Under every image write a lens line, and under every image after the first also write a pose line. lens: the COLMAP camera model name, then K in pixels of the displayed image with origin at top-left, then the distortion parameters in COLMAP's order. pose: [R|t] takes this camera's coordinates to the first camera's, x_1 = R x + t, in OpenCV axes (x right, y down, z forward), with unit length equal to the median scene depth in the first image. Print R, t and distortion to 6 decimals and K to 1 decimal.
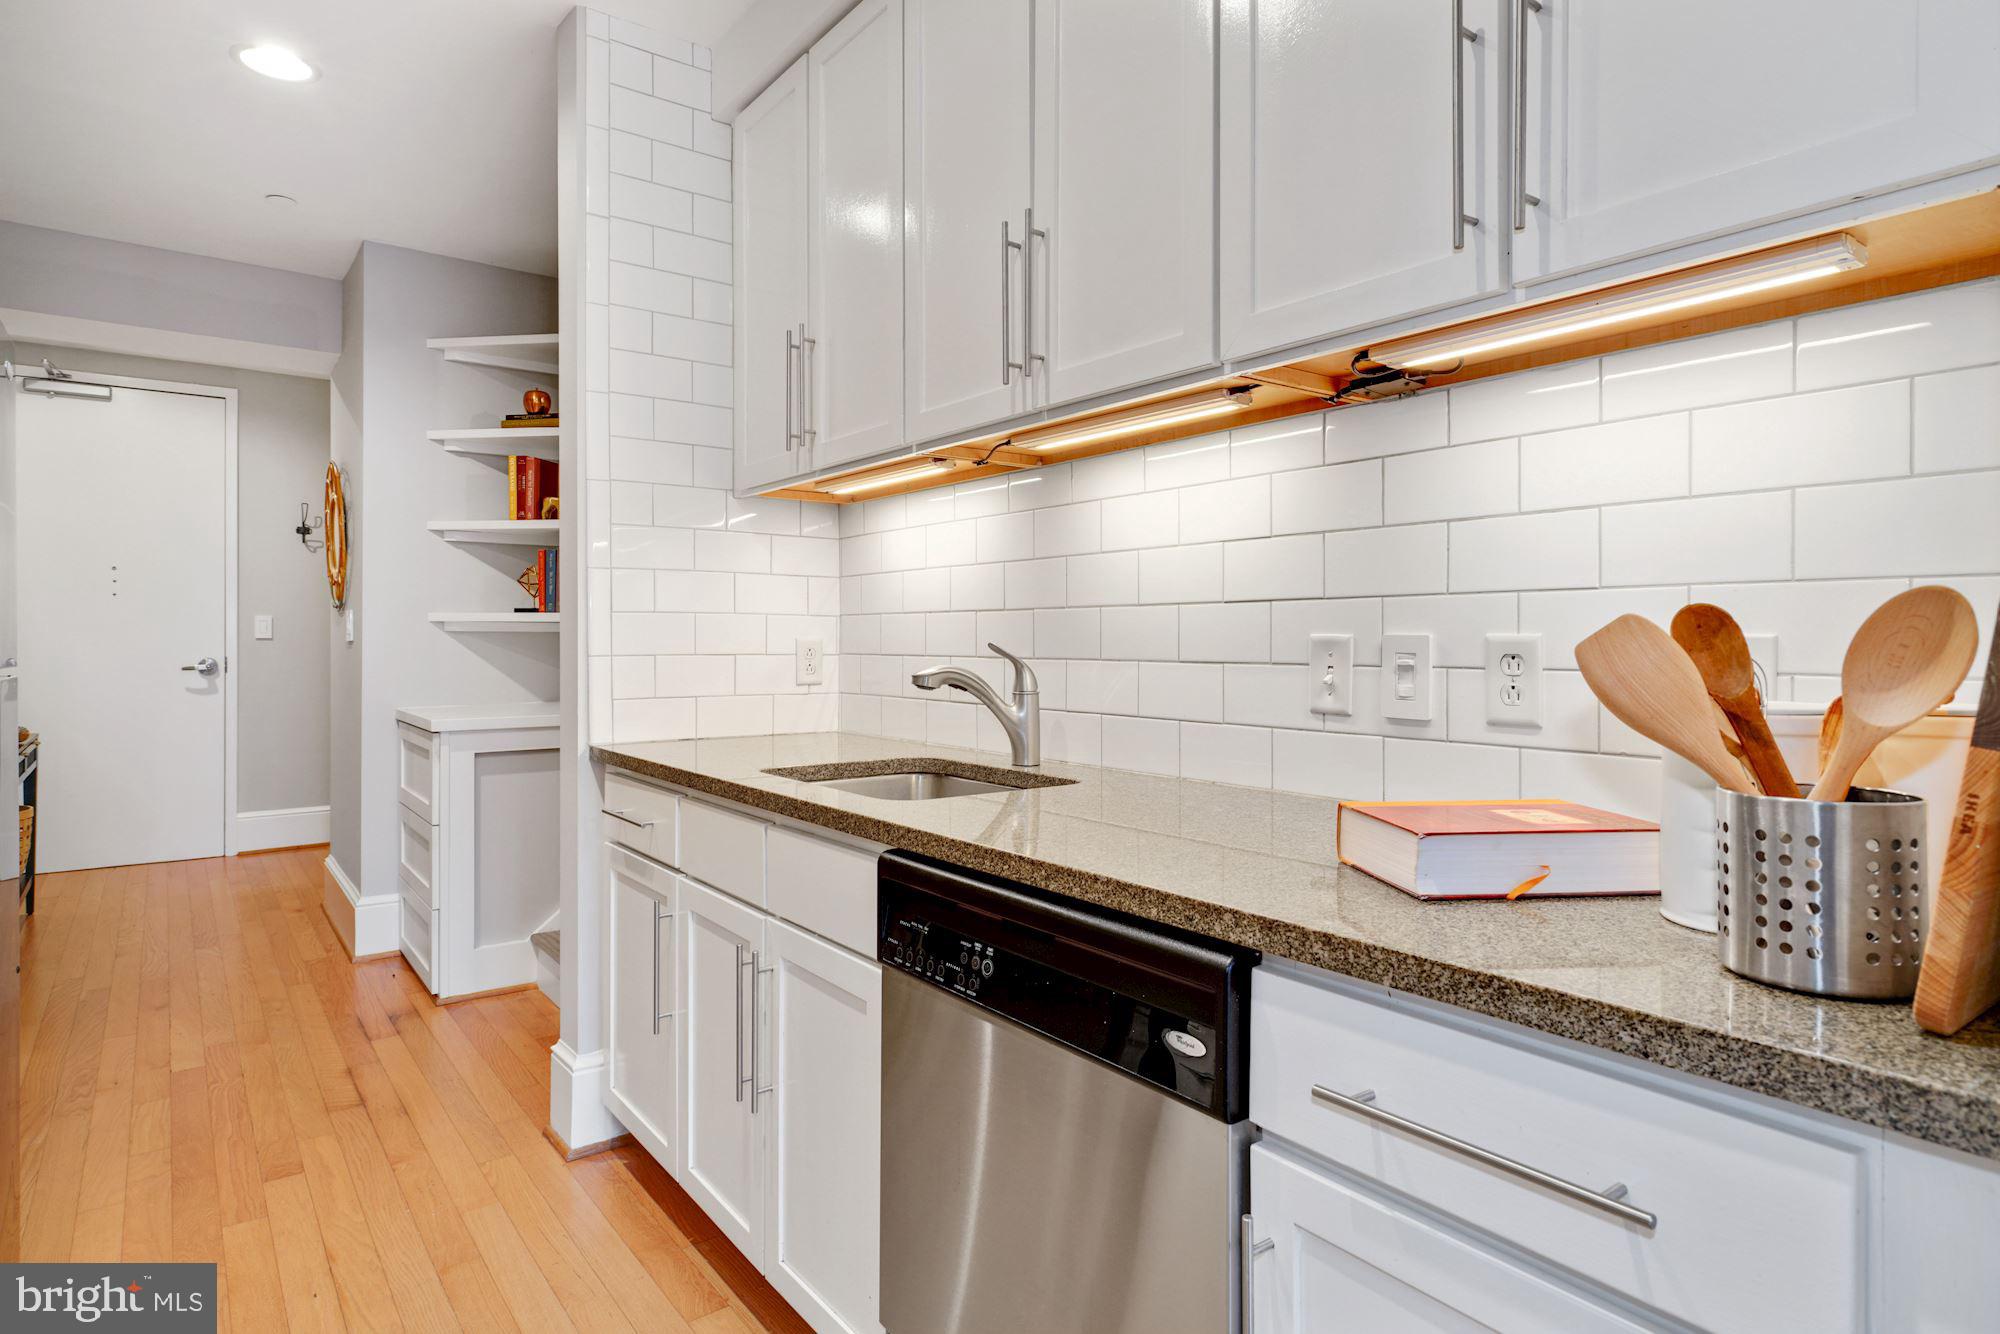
lens RADIAL K [[1107.9, 0, 1033.7], [0, 1107.9, 644.9], [0, 0, 1]] dist [0.006076, 0.000987]
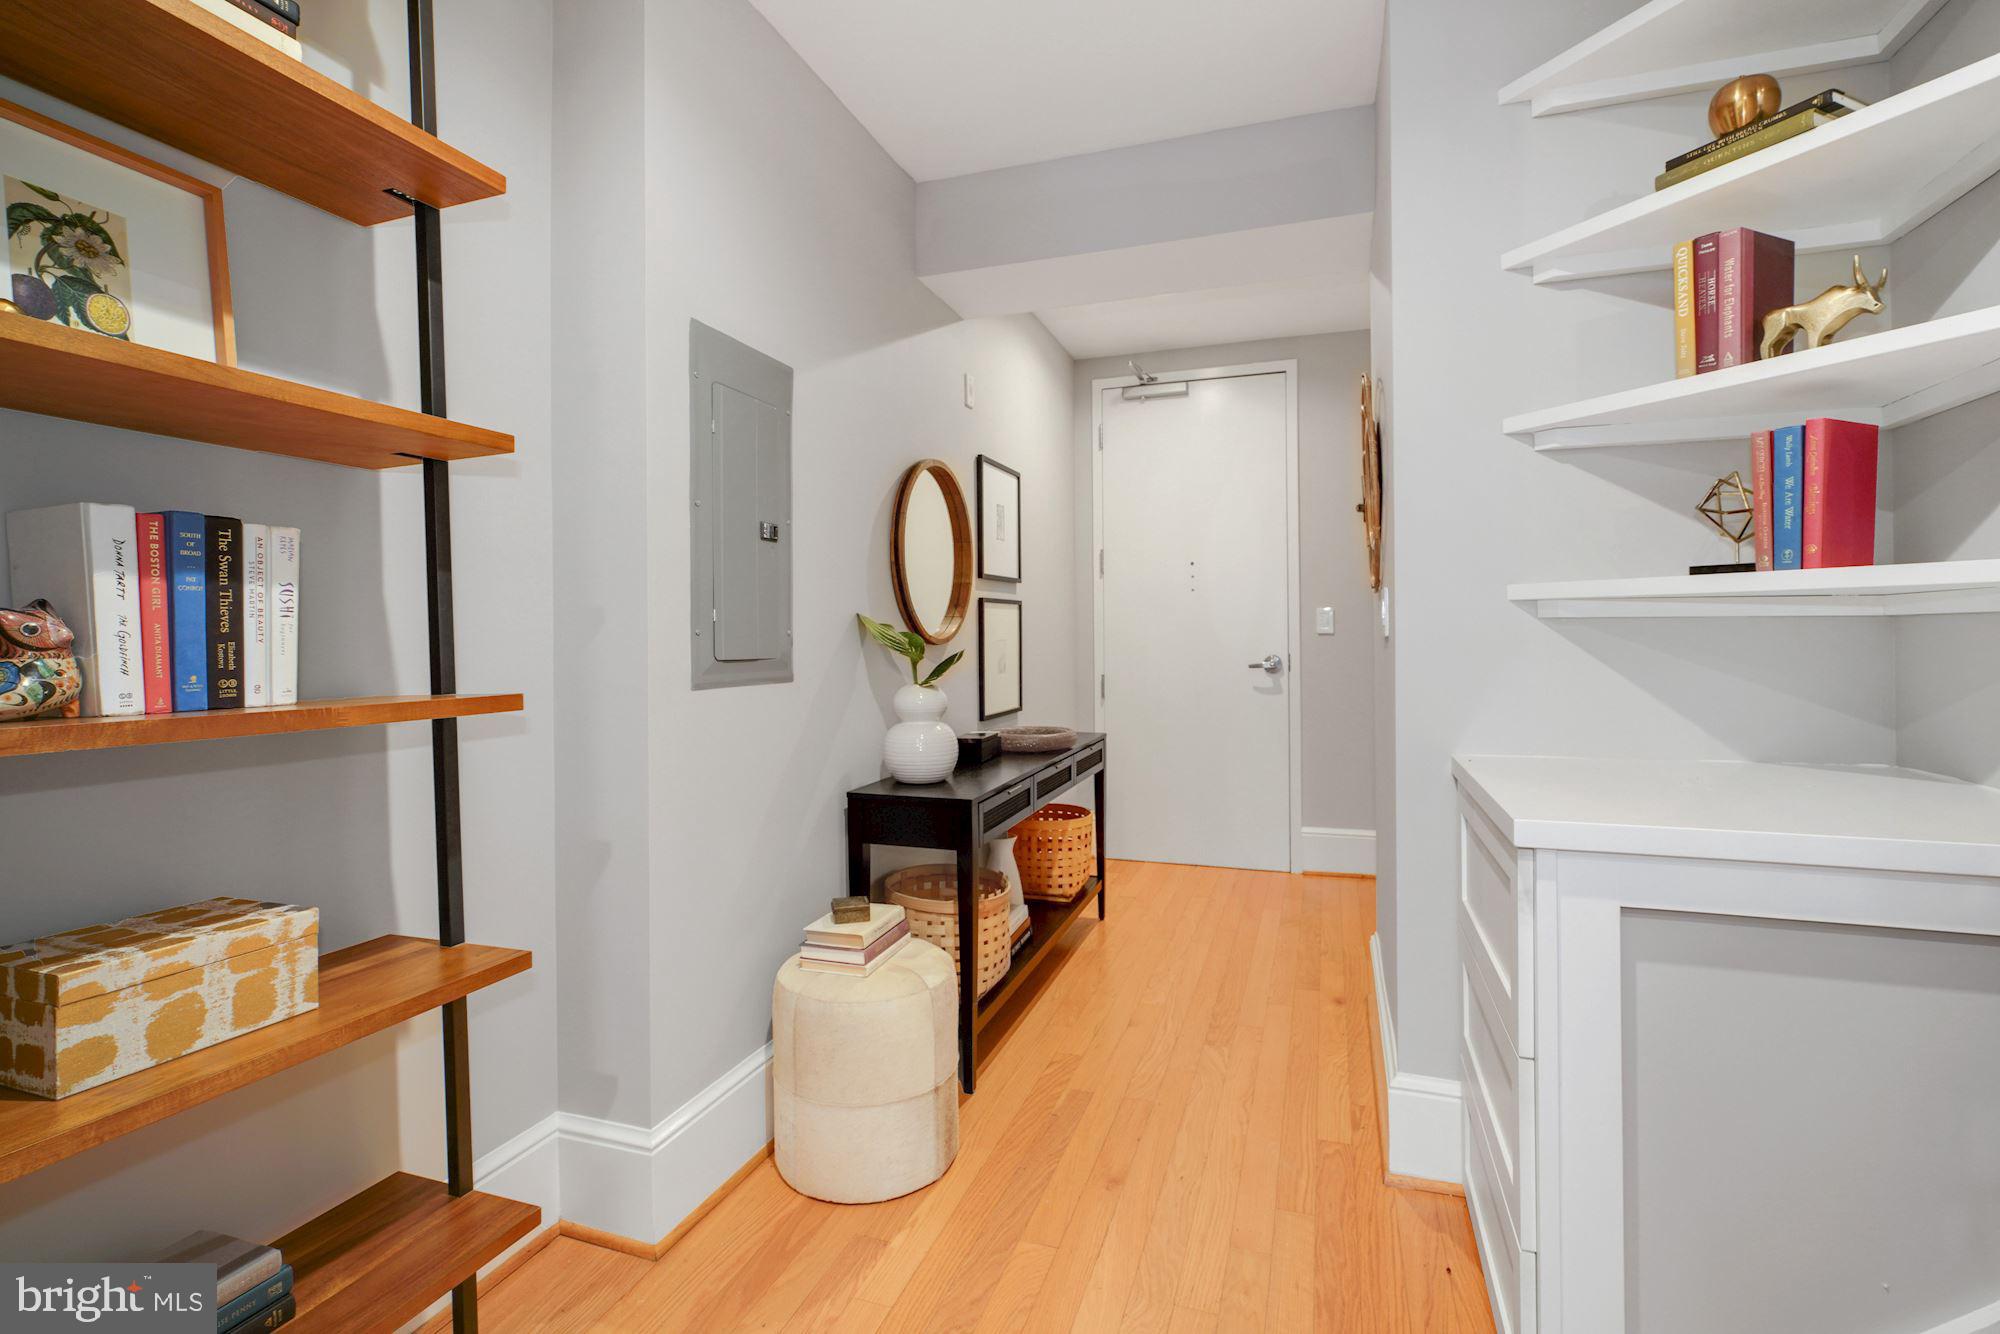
lens RADIAL K [[921.4, 0, 981.4], [0, 921.4, 627.0], [0, 0, 1]] dist [-0.010573, 0.005825]
pose [[0.519731, -0.013280, -0.854226, -0.301125], [0.002975, 0.999901, -0.013735, -0.002790], [0.854325, 0.004597, 0.519720, 0.557186]]
